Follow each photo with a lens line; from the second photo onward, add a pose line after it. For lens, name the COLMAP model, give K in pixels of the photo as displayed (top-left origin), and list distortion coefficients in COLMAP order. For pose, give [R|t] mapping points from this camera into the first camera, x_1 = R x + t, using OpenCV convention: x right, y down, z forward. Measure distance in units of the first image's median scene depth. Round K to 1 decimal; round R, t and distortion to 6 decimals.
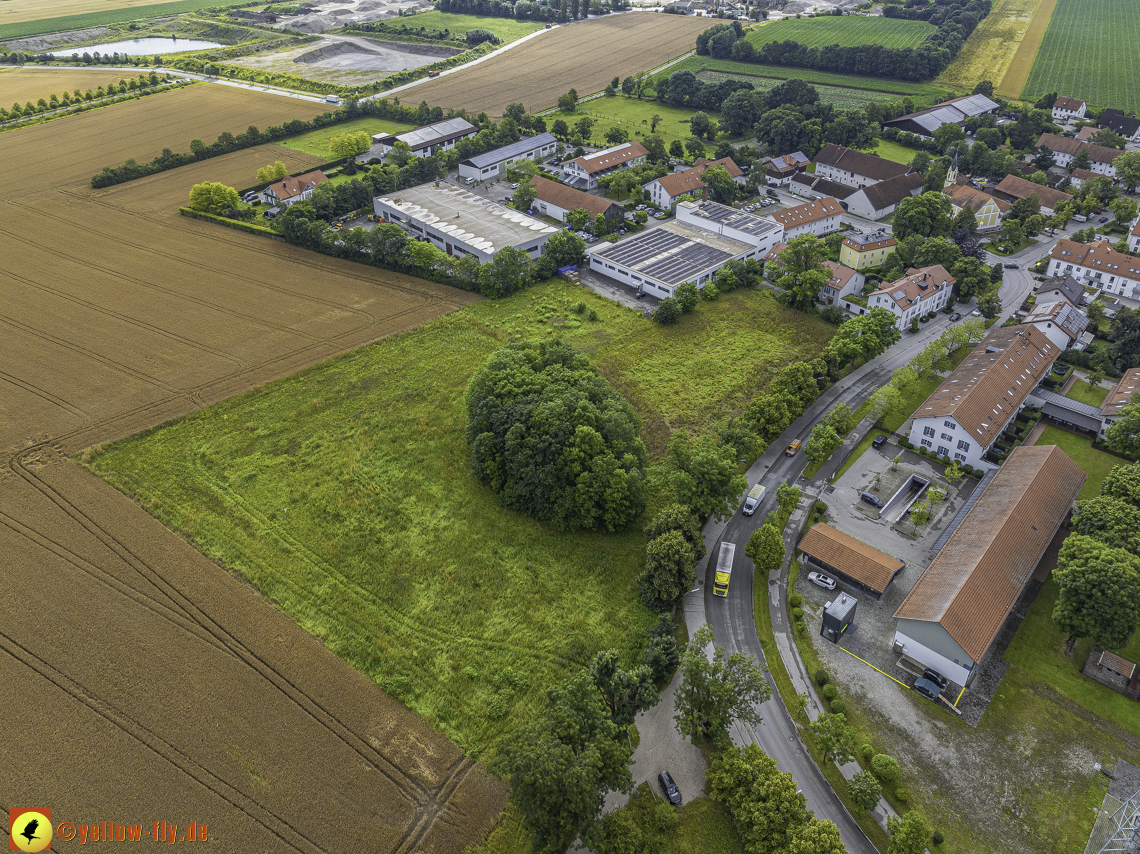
lens RADIAL K [[801.4, 0, 576.6], [0, 801.4, 424.7], [0, 0, 1]] dist [-0.034281, 0.022130]
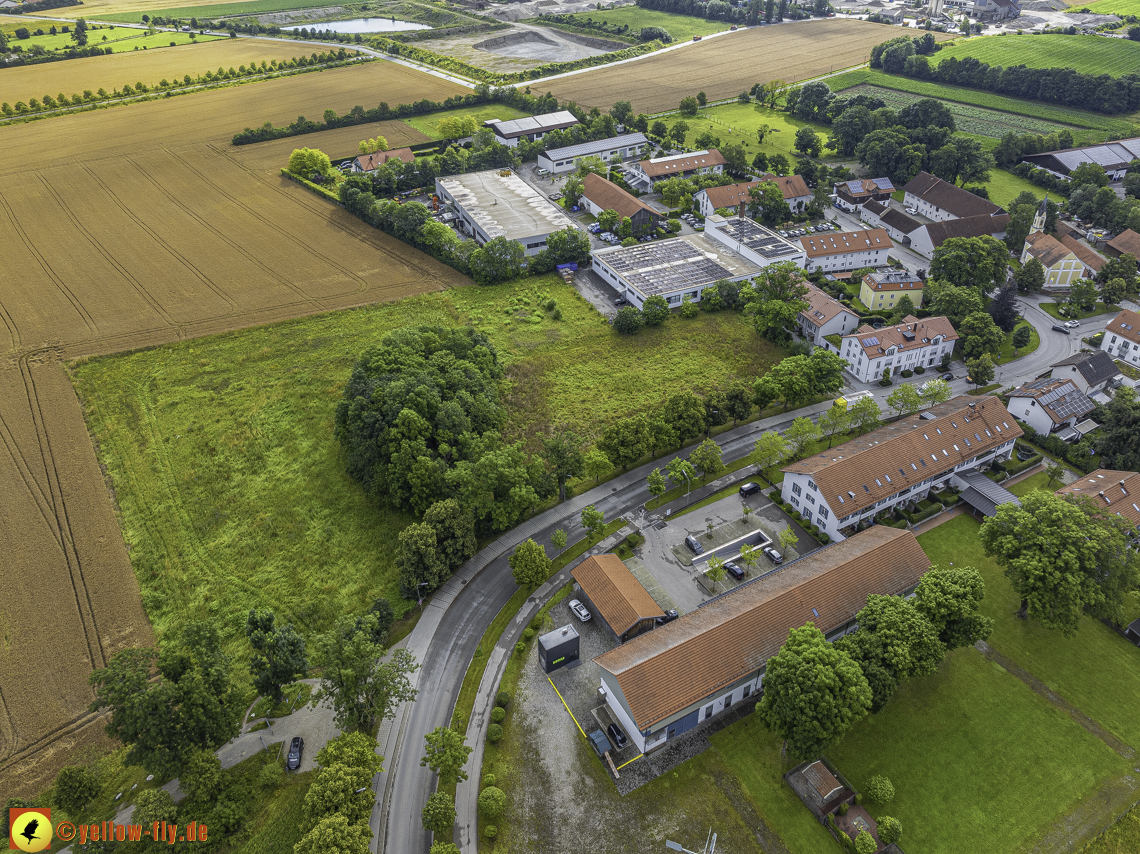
lens RADIAL K [[807.5, 0, 575.6], [0, 807.5, 425.4], [0, 0, 1]] dist [-0.035180, 0.022766]
pose [[0.945709, 0.185451, -0.266912, 0.266980], [-0.185394, 0.982329, 0.025647, -0.024086], [0.266952, 0.025229, 0.963379, 0.031787]]
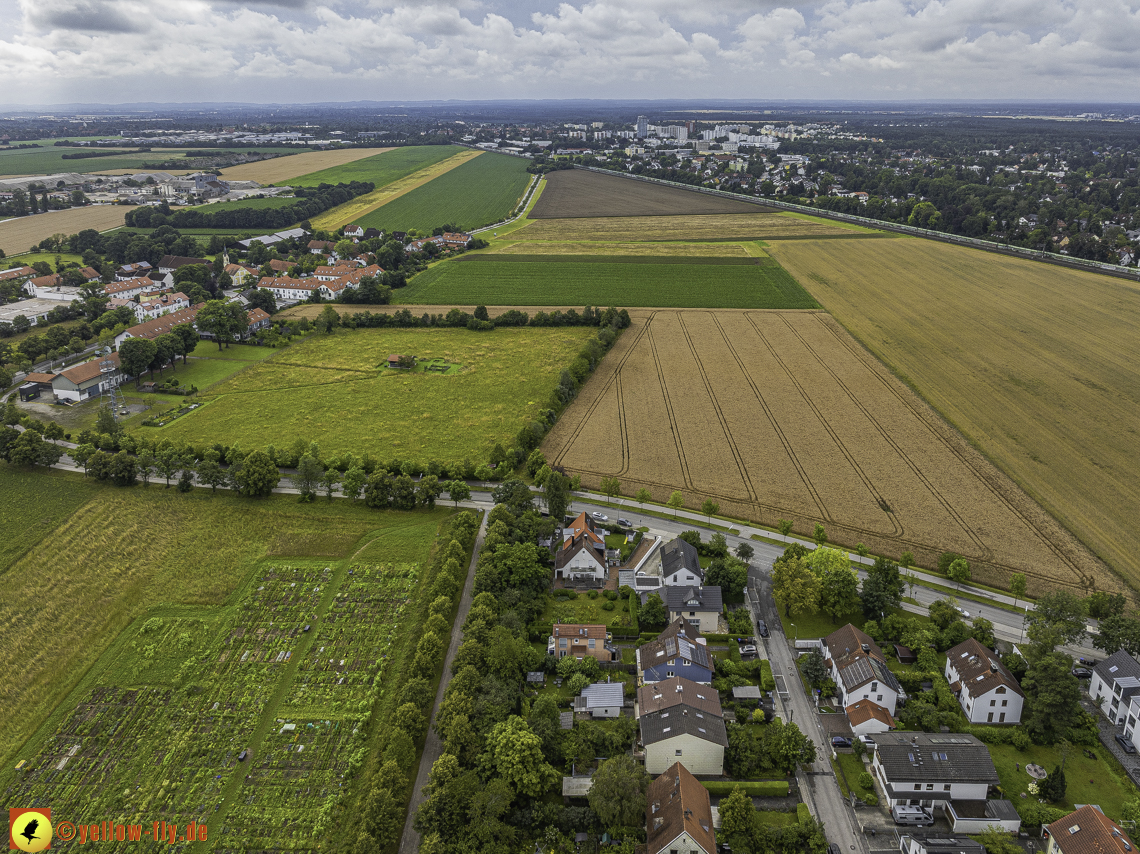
lens RADIAL K [[824.6, 0, 633.6], [0, 824.6, 450.2], [0, 0, 1]] dist [-0.025021, 0.010784]
pose [[0.874642, -0.184798, 0.448165, 0.369781], [0.273931, 0.951148, -0.142407, 0.587915], [-0.399954, 0.247321, 0.882535, -0.853062]]
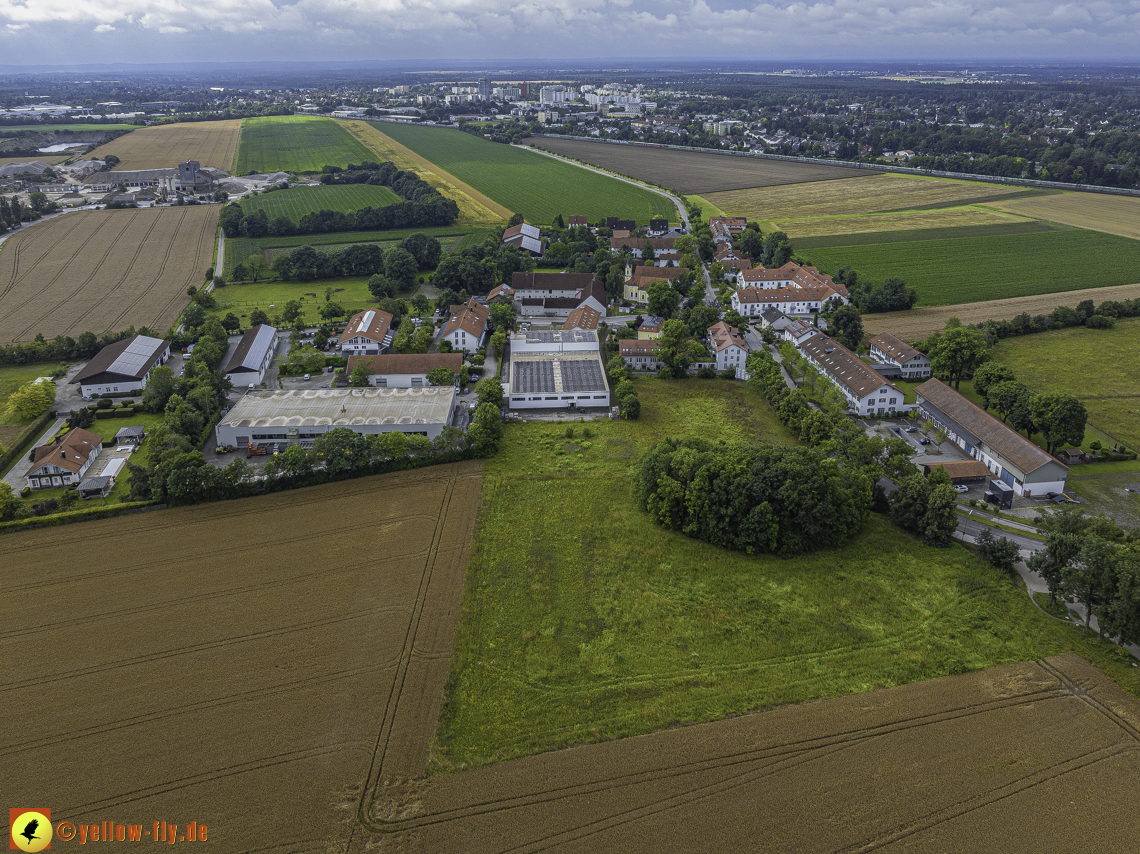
lens RADIAL K [[825.6, 0, 588.9], [0, 825.6, 428.2], [0, 0, 1]] dist [-0.036285, 0.023488]
pose [[0.629219, -0.315064, 0.710506, -0.613537], [0.445696, 0.895182, 0.002251, -0.114510], [-0.636741, 0.315254, 0.703688, 0.164484]]
